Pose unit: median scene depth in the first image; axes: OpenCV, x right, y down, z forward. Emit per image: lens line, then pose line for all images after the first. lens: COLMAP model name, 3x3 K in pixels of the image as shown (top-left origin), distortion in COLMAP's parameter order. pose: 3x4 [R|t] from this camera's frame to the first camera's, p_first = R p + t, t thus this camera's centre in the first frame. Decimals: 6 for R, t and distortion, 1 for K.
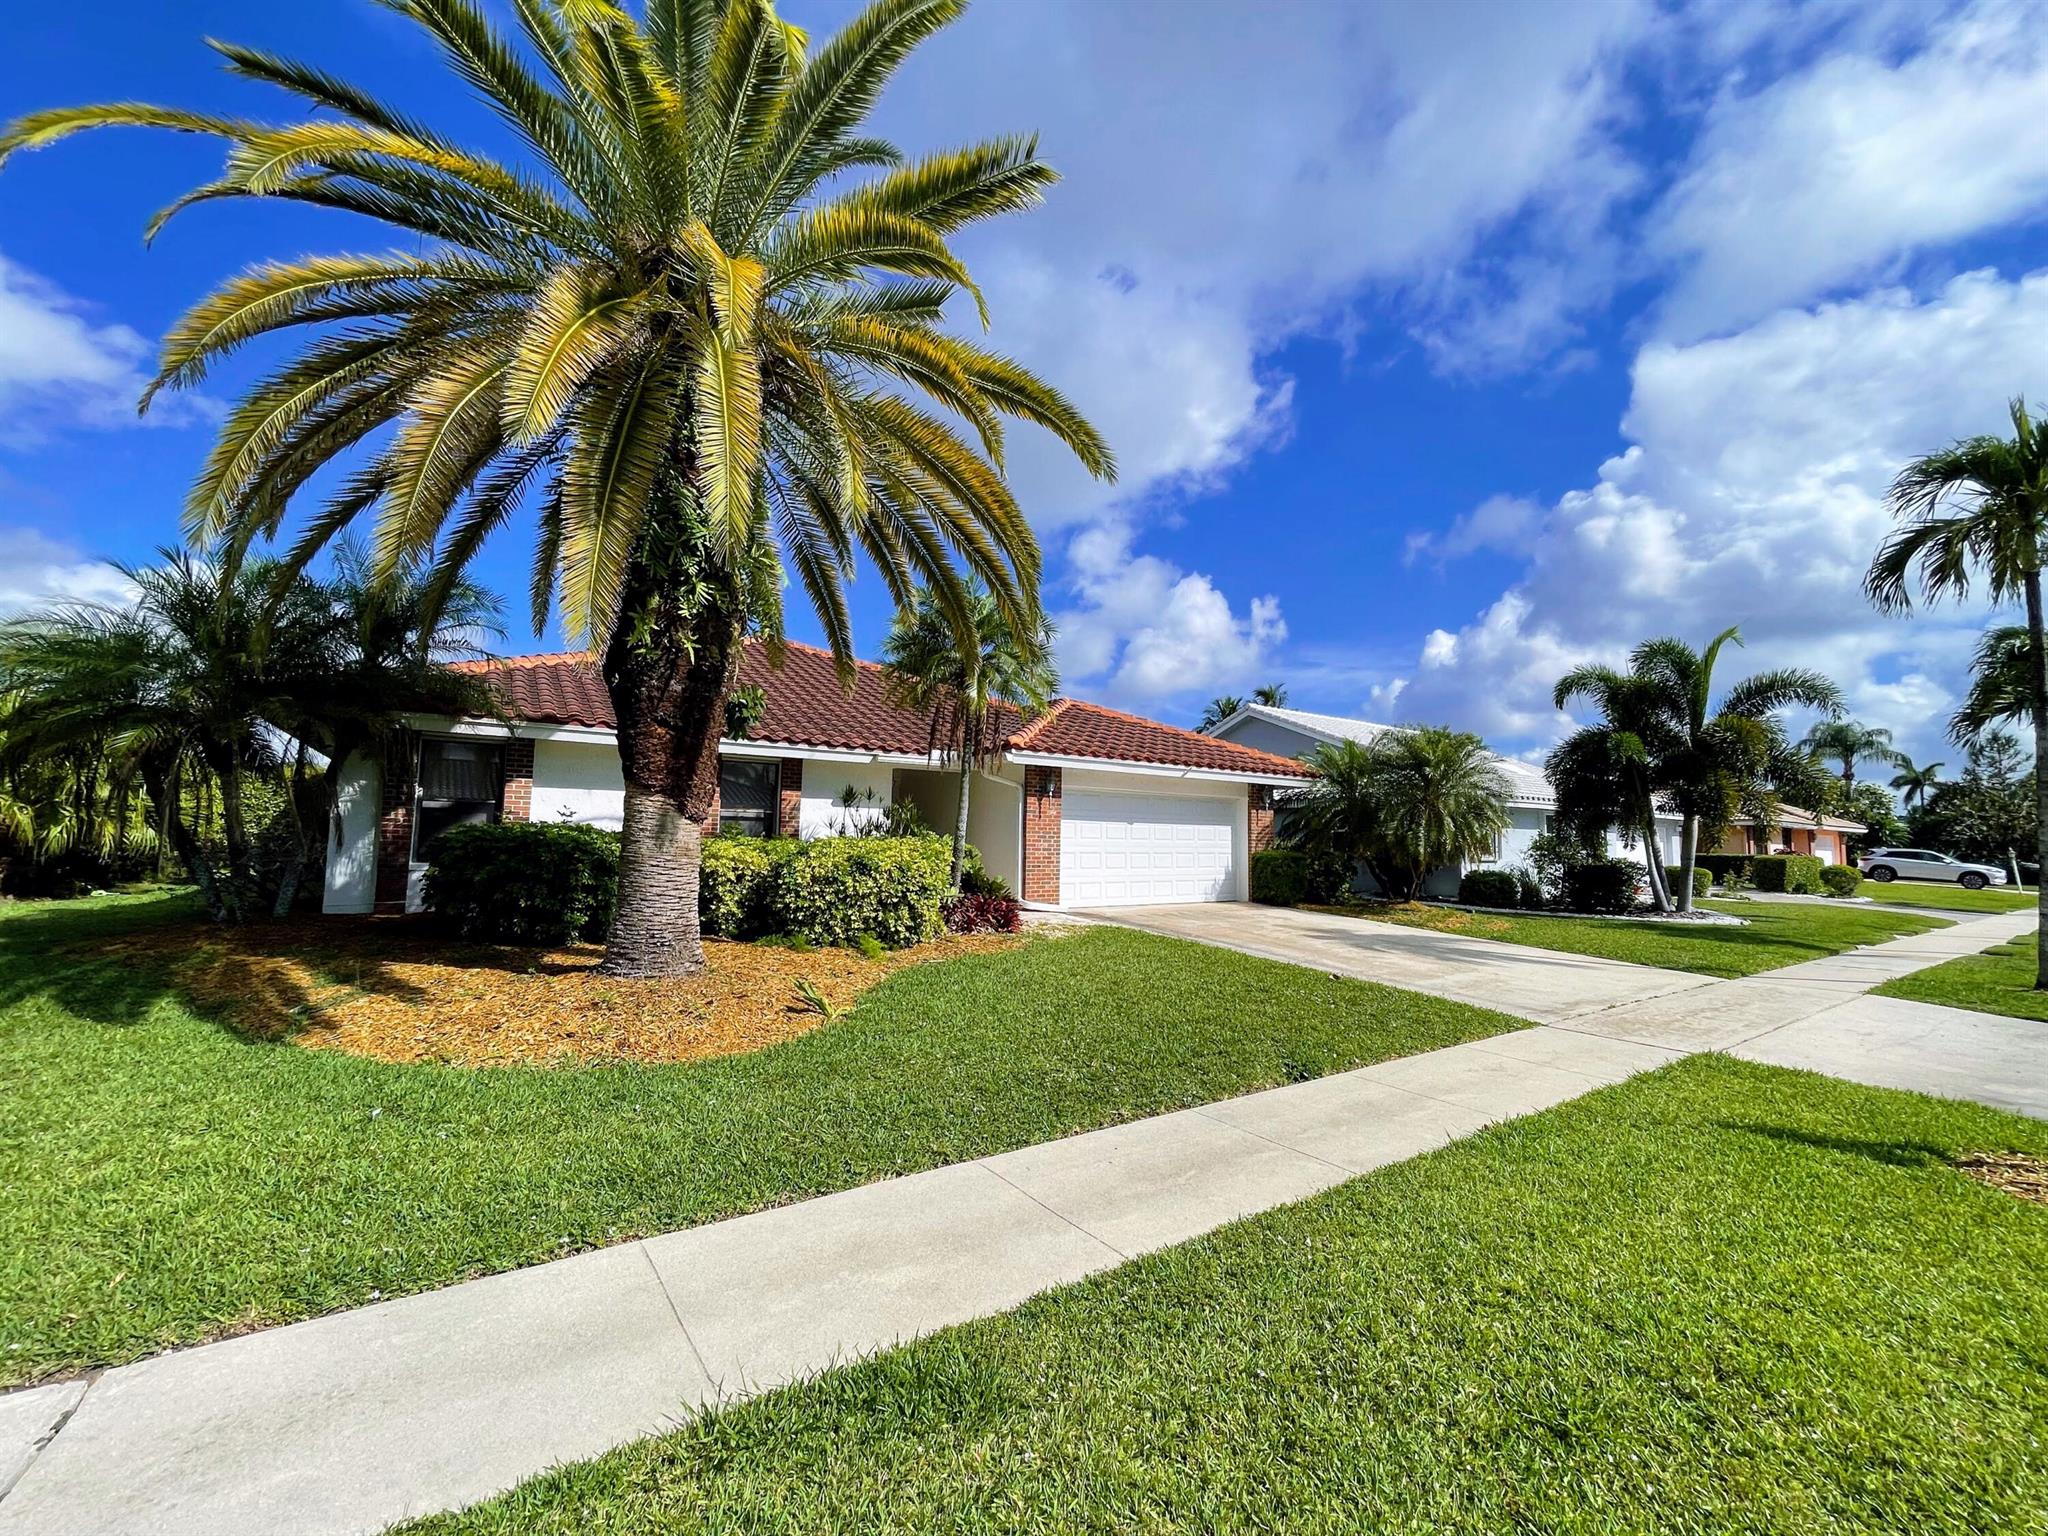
lens RADIAL K [[820.5, 0, 1027.5], [0, 820.5, 760.8], [0, 0, 1]] dist [-0.000611, 0.000069]
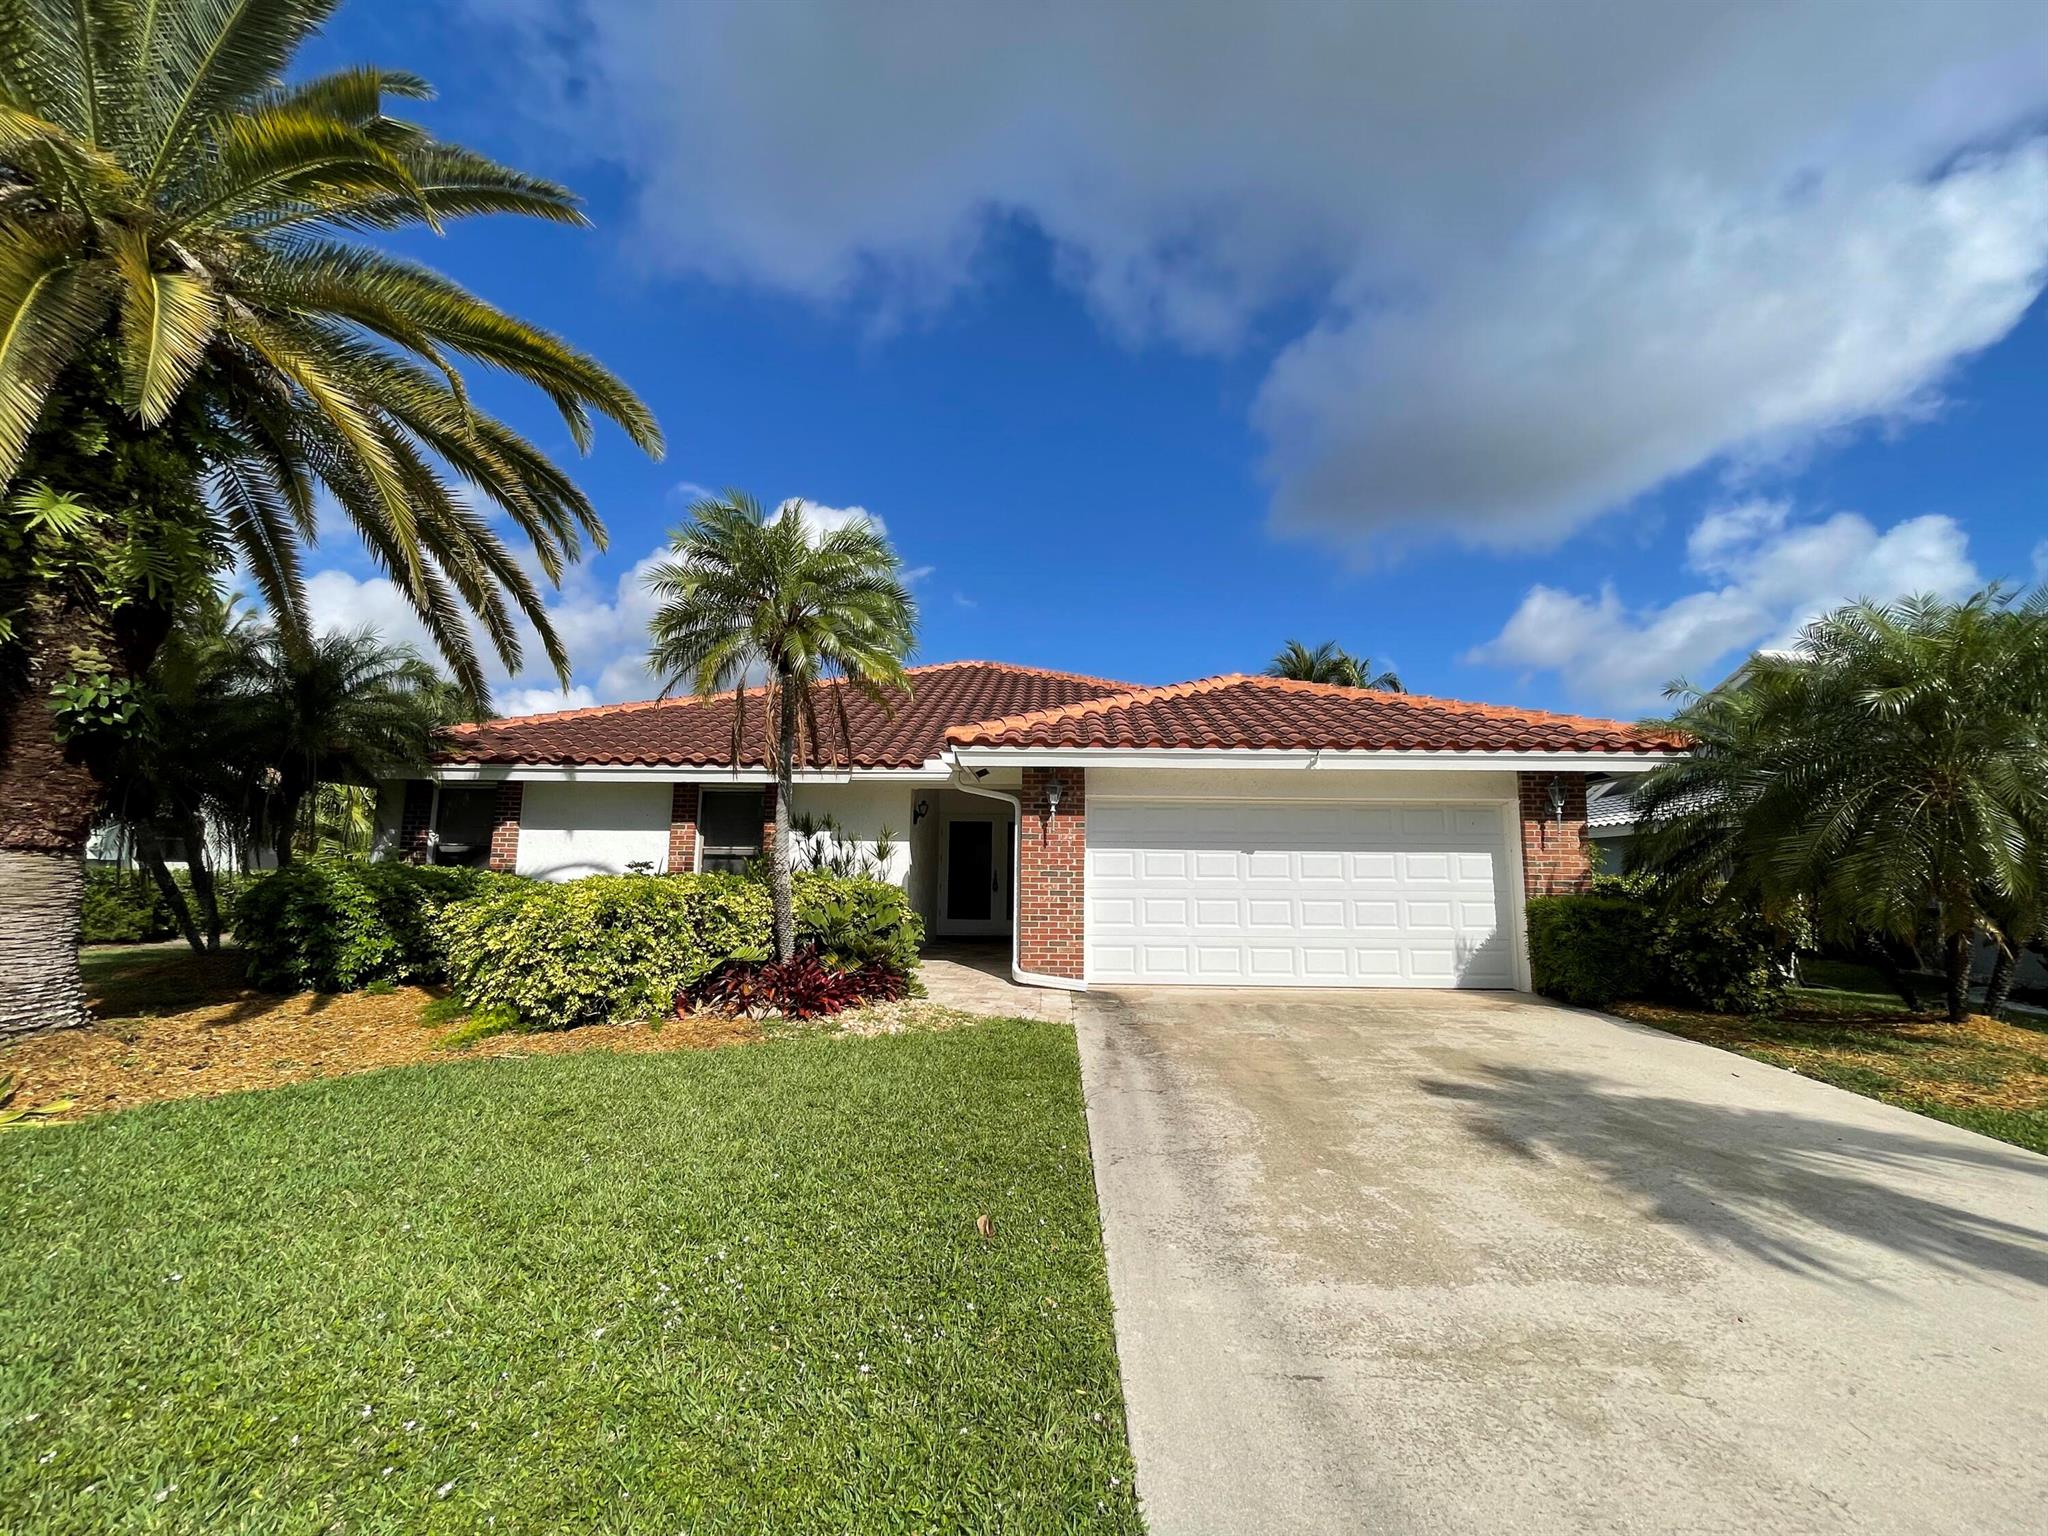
lens RADIAL K [[820.5, 0, 1023.0], [0, 820.5, 777.1], [0, 0, 1]] dist [-0.000611, 0.000069]
pose [[0.820190, -0.077067, -0.566877, 0.370445], [0.062149, 0.997023, -0.045625, 0.041595], [0.568705, 0.002191, 0.822538, 0.437475]]
